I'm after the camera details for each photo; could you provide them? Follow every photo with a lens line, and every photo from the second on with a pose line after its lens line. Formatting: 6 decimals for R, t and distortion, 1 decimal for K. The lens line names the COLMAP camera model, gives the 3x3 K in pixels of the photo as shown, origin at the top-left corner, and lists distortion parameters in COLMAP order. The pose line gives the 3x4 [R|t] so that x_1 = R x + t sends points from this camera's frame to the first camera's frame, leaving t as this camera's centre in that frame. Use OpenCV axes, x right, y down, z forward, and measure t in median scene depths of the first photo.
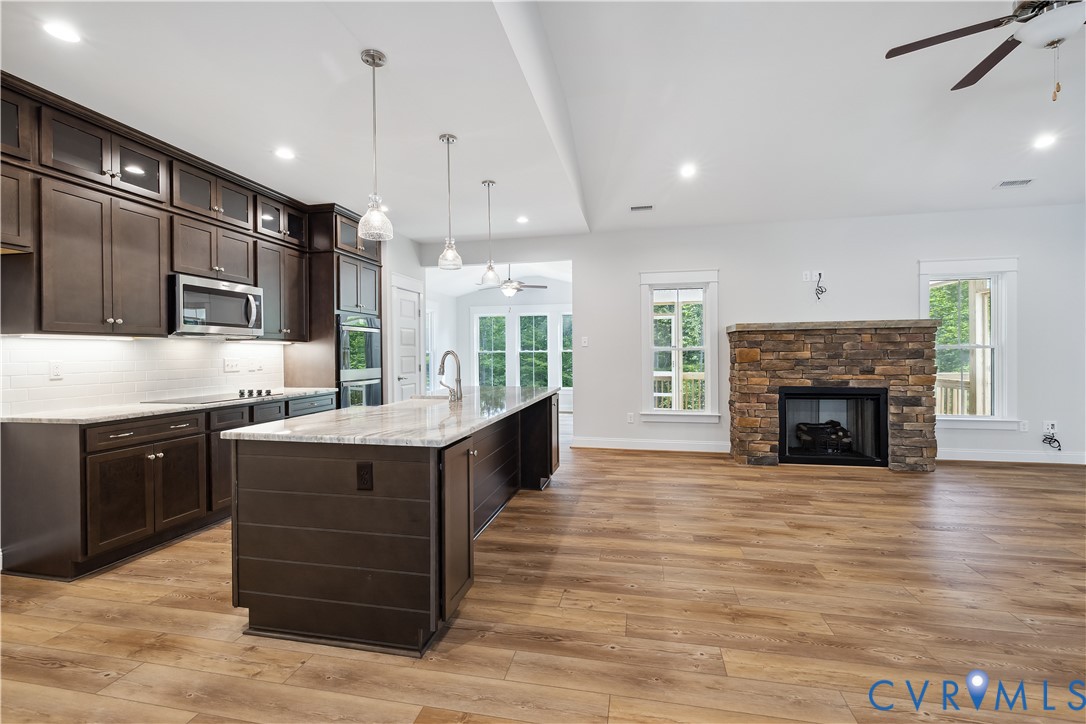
lens RADIAL K [[475.2, 0, 543.4], [0, 475.2, 356.3], [0, 0, 1]] dist [0.001192, 0.000079]
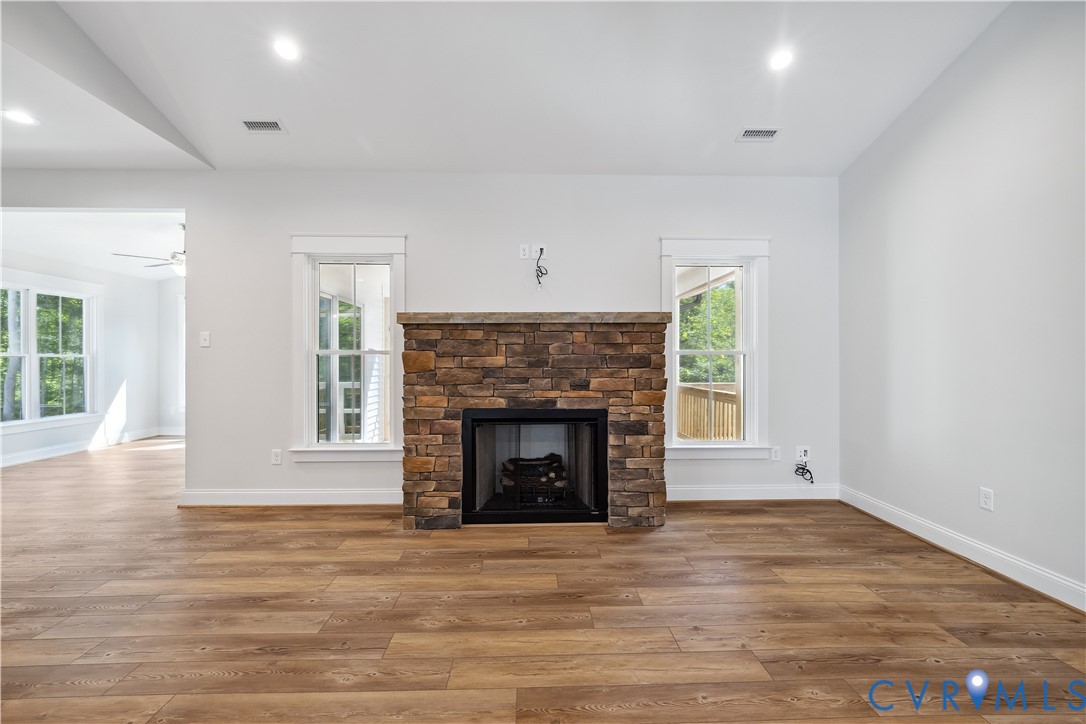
lens RADIAL K [[463.1, 0, 543.0], [0, 463.1, 362.0], [0, 0, 1]] dist [-0.000689, -0.000073]
pose [[0.971391, 0.006429, 0.237400, 0.471740], [-0.005463, 0.999974, -0.004727, 0.000695], [-0.237424, 0.003294, 0.971401, 0.360480]]
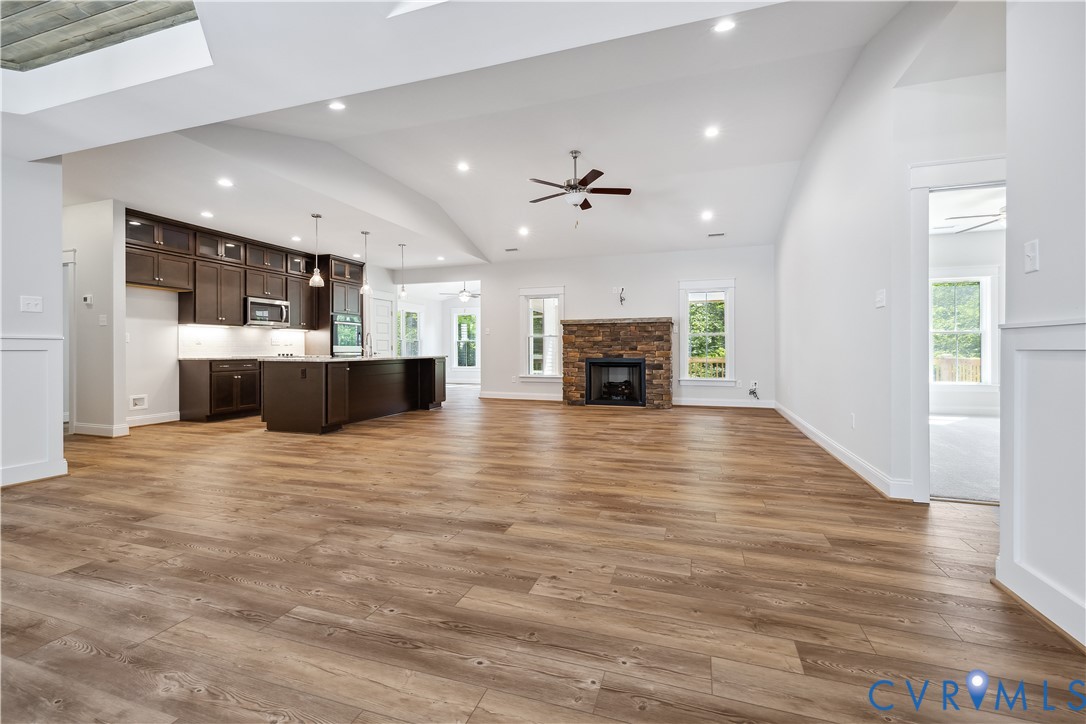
lens RADIAL K [[462.3, 0, 540.7], [0, 462.3, 351.4], [0, 0, 1]] dist [-0.000567, -0.000094]
pose [[0.993406, 0.007333, -0.114411, 0.548760], [-0.007681, 0.999967, -0.002604, 0.048156], [0.114388, 0.003466, 0.993430, -0.644410]]
